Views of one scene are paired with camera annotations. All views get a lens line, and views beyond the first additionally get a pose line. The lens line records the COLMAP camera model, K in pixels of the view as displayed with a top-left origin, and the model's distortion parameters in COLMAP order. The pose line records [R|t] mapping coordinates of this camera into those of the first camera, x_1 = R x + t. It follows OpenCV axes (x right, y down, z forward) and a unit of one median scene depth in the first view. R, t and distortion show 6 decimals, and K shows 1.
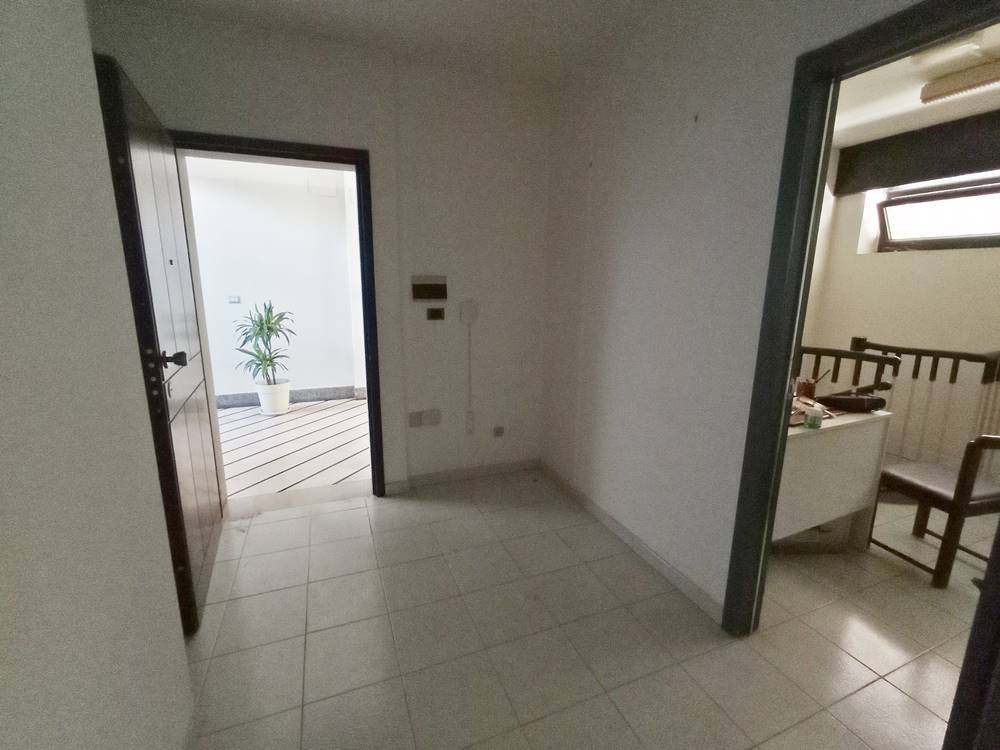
lens RADIAL K [[441.7, 0, 499.2], [0, 441.7, 371.7], [0, 0, 1]] dist [-0.014071, -0.000126]
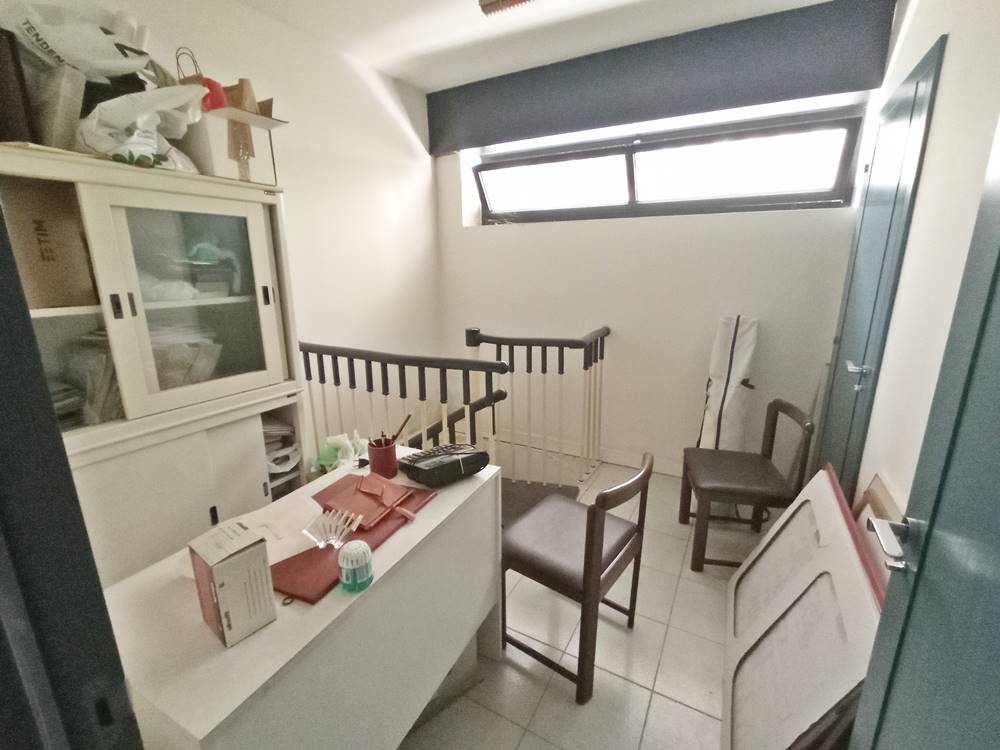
lens RADIAL K [[441.7, 0, 502.8], [0, 441.7, 373.2], [0, 0, 1]] dist [-0.014071, -0.000126]
pose [[0.773173, -0.171810, 0.610479, 0.371123], [0.141130, 0.985079, 0.098494, -0.074722], [-0.618293, 0.010004, 0.785884, 0.338491]]
